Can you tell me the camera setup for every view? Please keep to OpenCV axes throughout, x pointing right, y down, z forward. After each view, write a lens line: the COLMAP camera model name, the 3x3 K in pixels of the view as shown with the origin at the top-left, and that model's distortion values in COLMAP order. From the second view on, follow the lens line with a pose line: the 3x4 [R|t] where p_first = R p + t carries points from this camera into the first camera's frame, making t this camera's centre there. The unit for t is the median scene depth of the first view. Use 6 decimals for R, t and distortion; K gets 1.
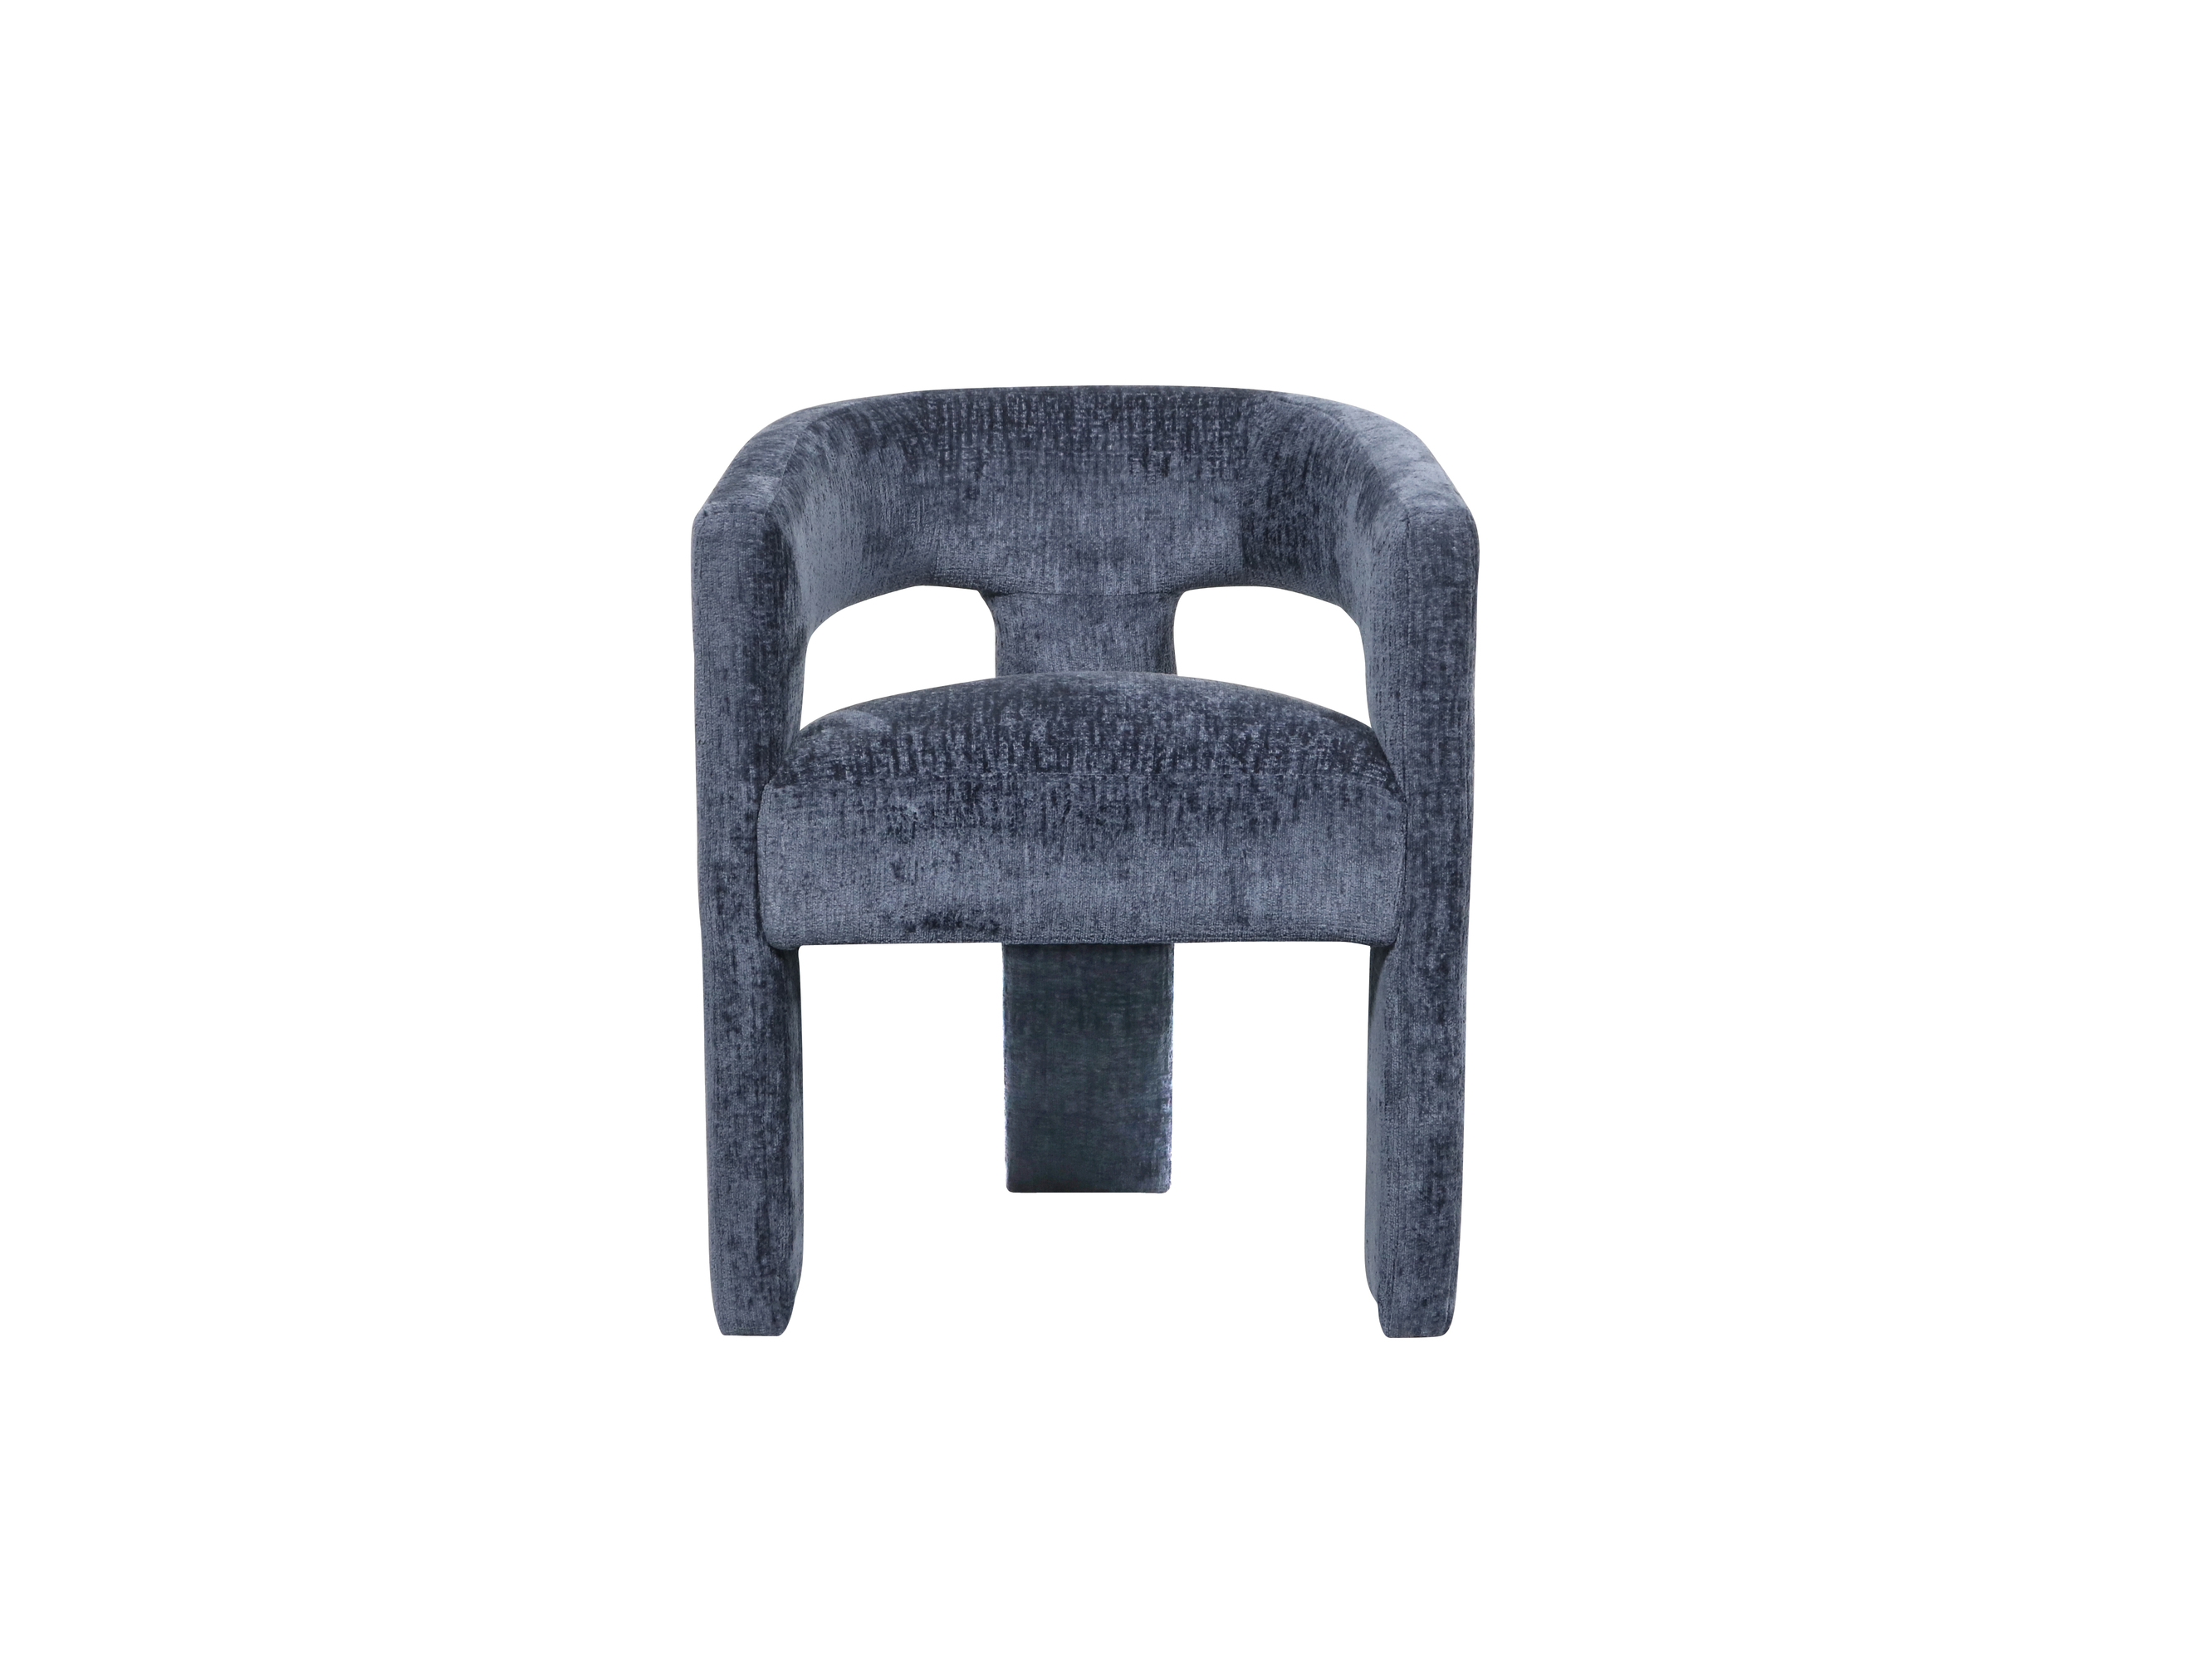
lens RADIAL K [[3957.2, 0, 1106.0], [0, 3957.2, 830.5], [0, 0, 1]] dist [-0.014181, -0.145931]
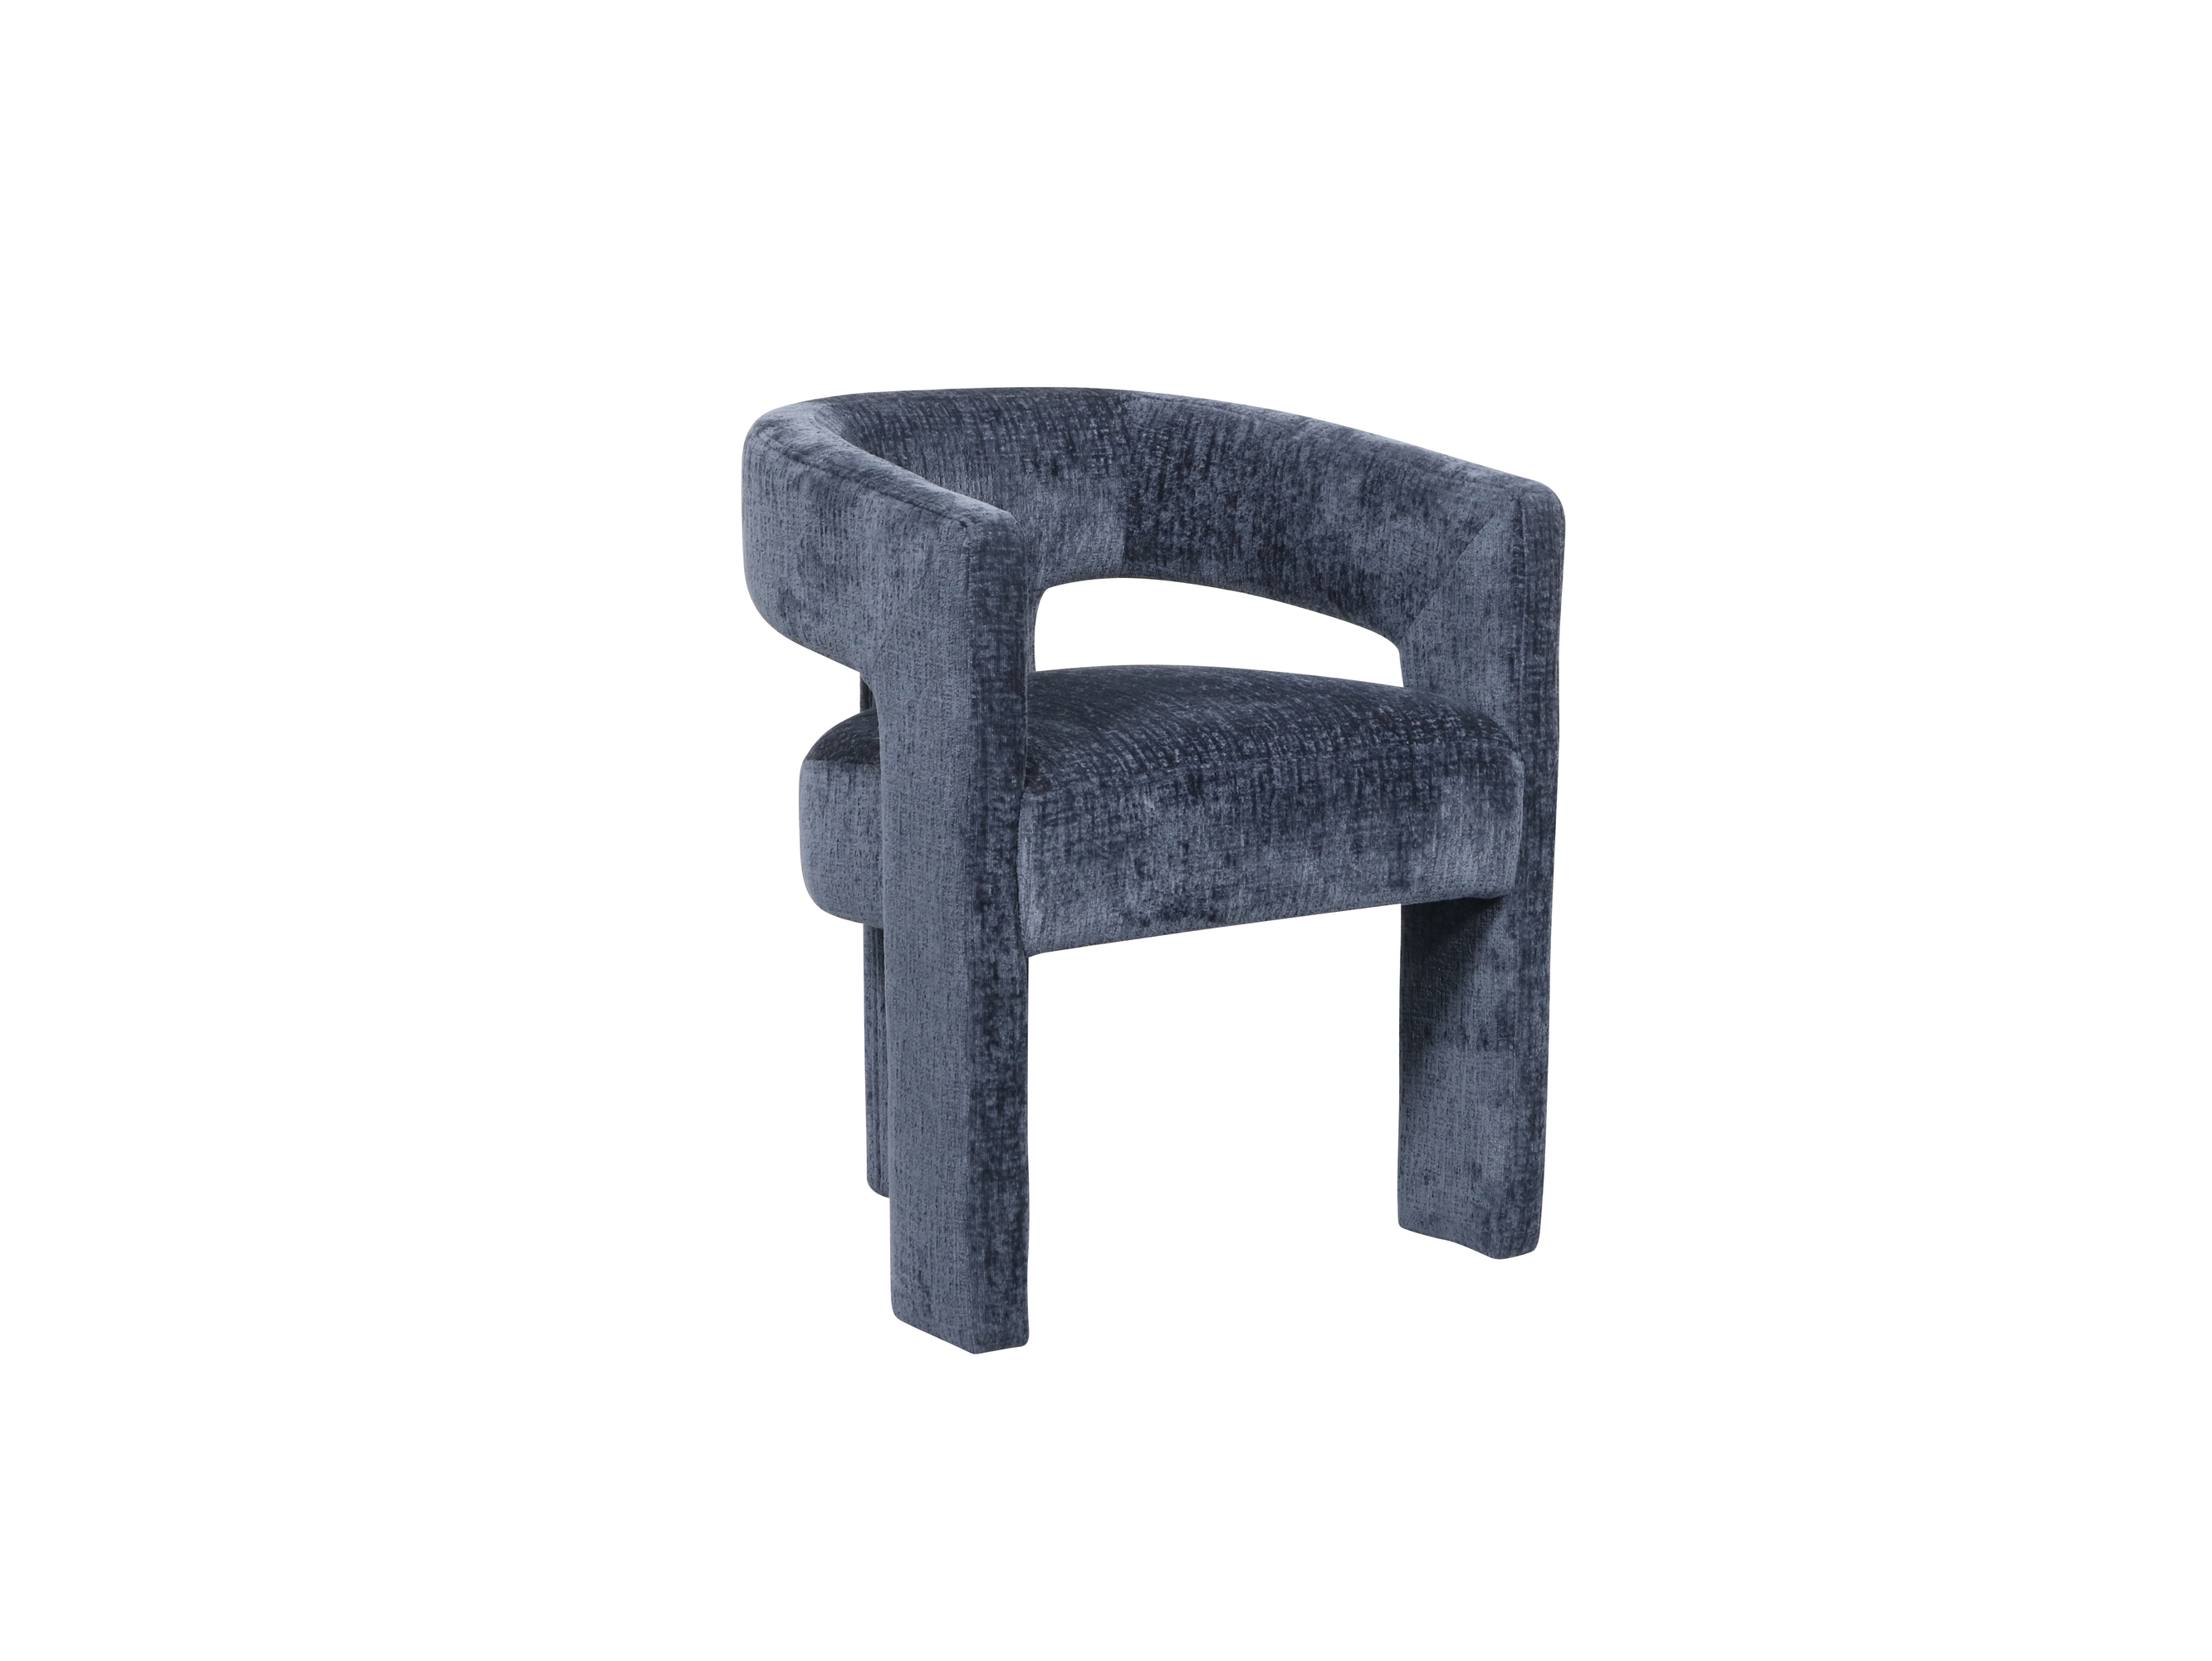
lens RADIAL K [[3957.2, 0, 1106.0], [0, 3957.2, 830.5], [0, 0, 1]] dist [-0.014181, -0.145931]
pose [[0.876190, -0.088614, 0.473750, -0.534843], [0.089896, 0.995750, 0.019994, -0.020063], [-0.473508, 0.025070, 0.880433, 0.111257]]
